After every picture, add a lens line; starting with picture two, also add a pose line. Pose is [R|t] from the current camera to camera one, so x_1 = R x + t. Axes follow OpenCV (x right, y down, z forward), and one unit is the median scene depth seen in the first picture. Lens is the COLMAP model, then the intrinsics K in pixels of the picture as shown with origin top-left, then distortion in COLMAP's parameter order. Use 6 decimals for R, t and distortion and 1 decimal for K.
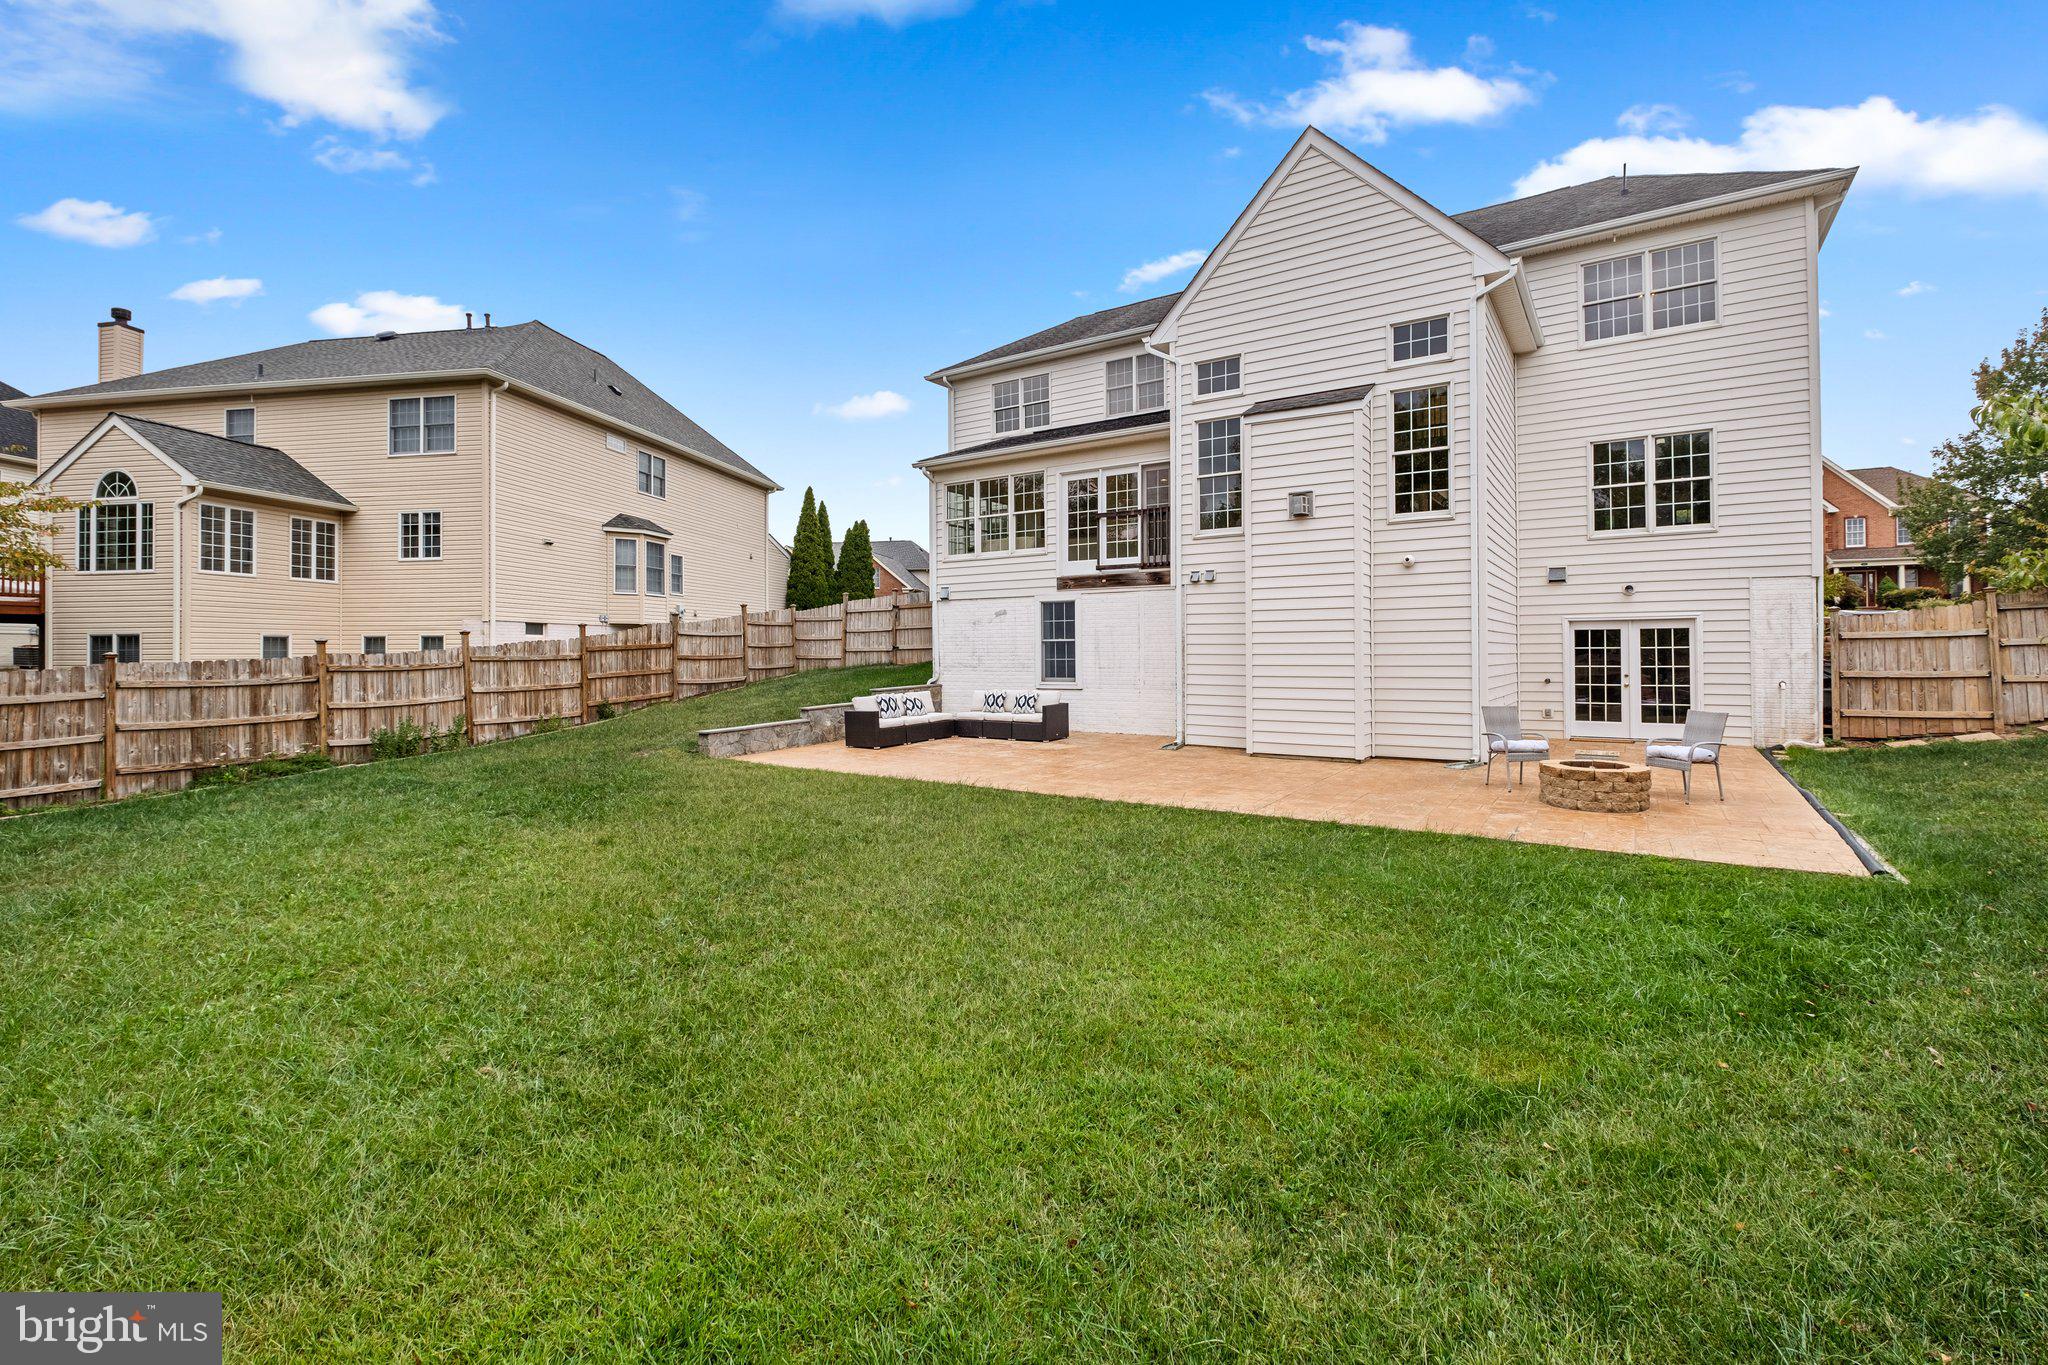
lens RADIAL K [[905.4, 0, 1033.0], [0, 905.4, 646.8], [0, 0, 1]] dist [0.001682, -0.000534]
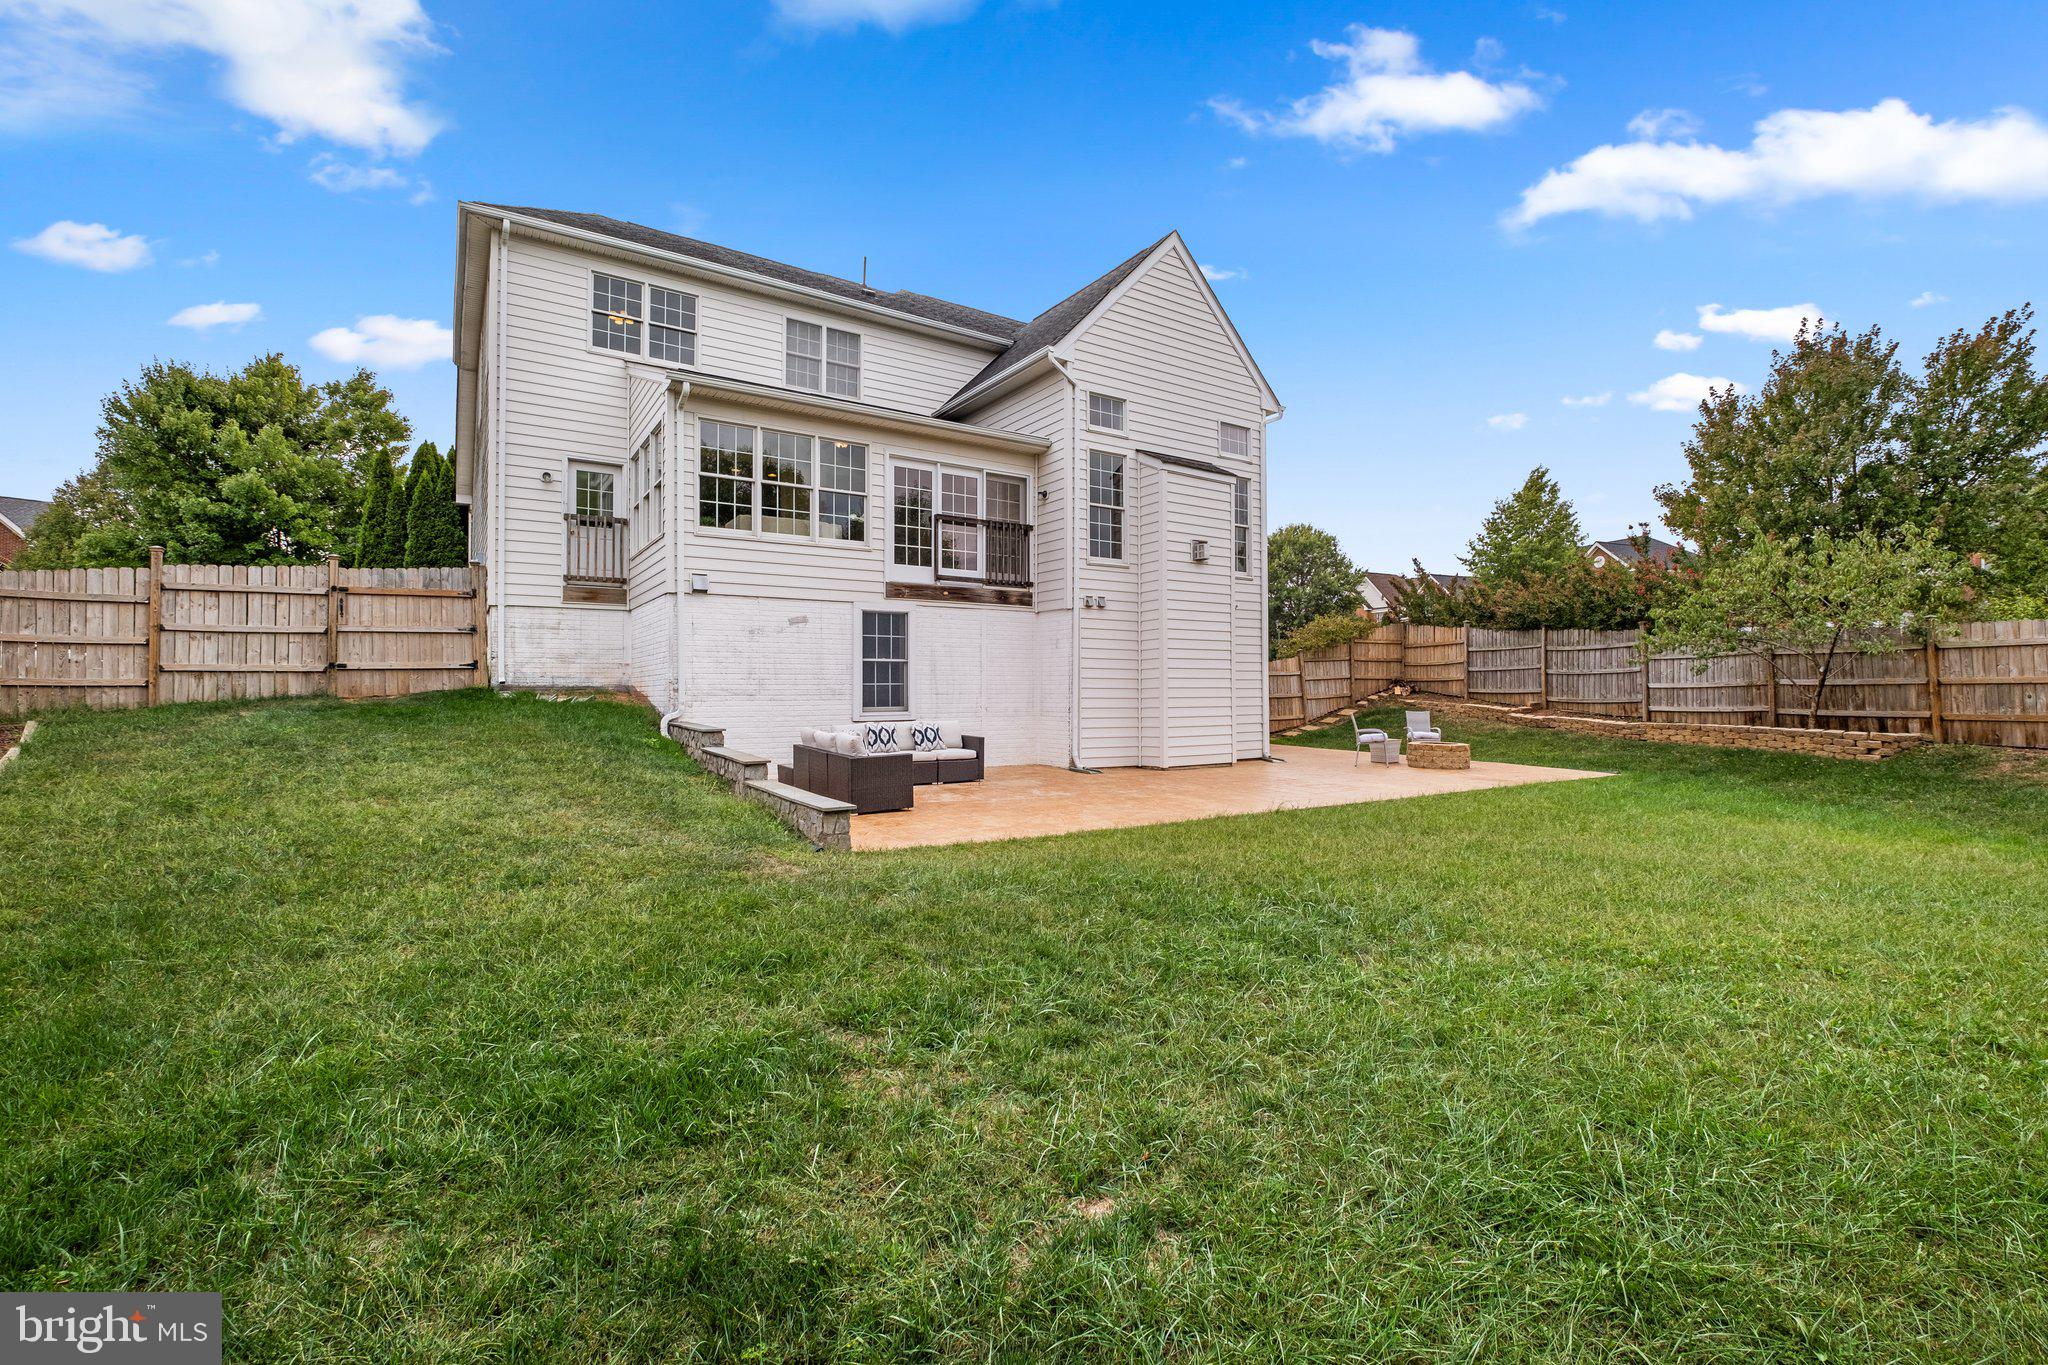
lens RADIAL K [[893.2, 0, 1043.1], [0, 893.2, 679.1], [0, 0, 1]] dist [-0.001096, -0.004660]
pose [[0.382786, 0.018144, 0.923659, -0.671014], [-0.002087, 0.999822, -0.018775, 0.024993], [-0.923835, 0.005260, 0.382756, 0.587106]]
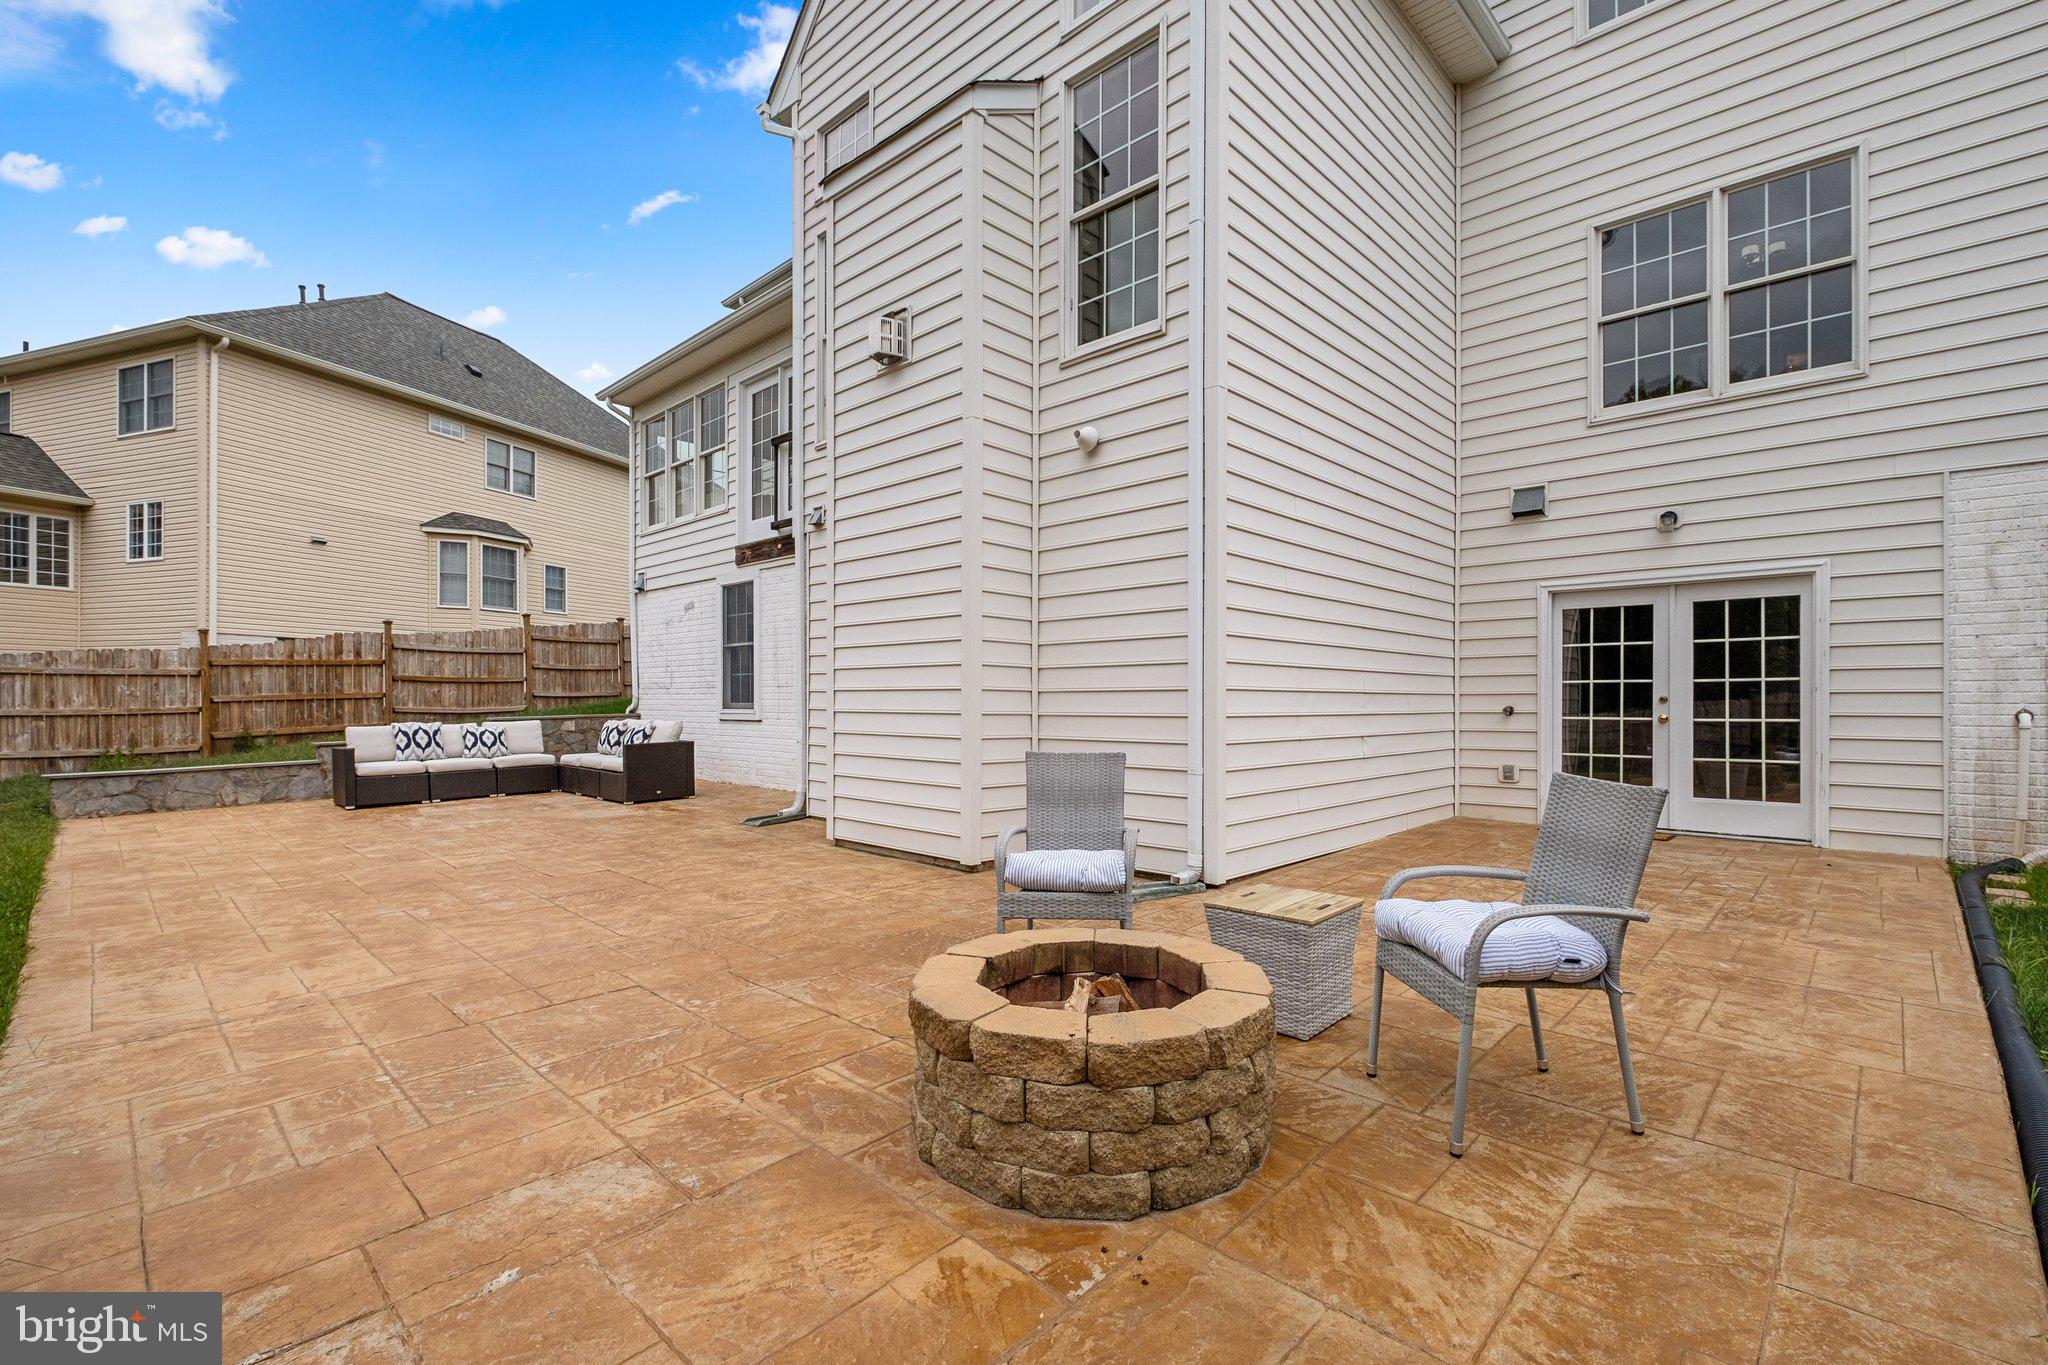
lens RADIAL K [[910.2, 0, 1052.2], [0, 910.2, 705.2], [0, 0, 1]] dist [-0.000469, -0.001348]
pose [[0.986543, 0.008024, -0.163304, 0.365527], [-0.006020, 0.999900, 0.012762, 0.027209], [0.163390, -0.011607, 0.986493, 0.413280]]
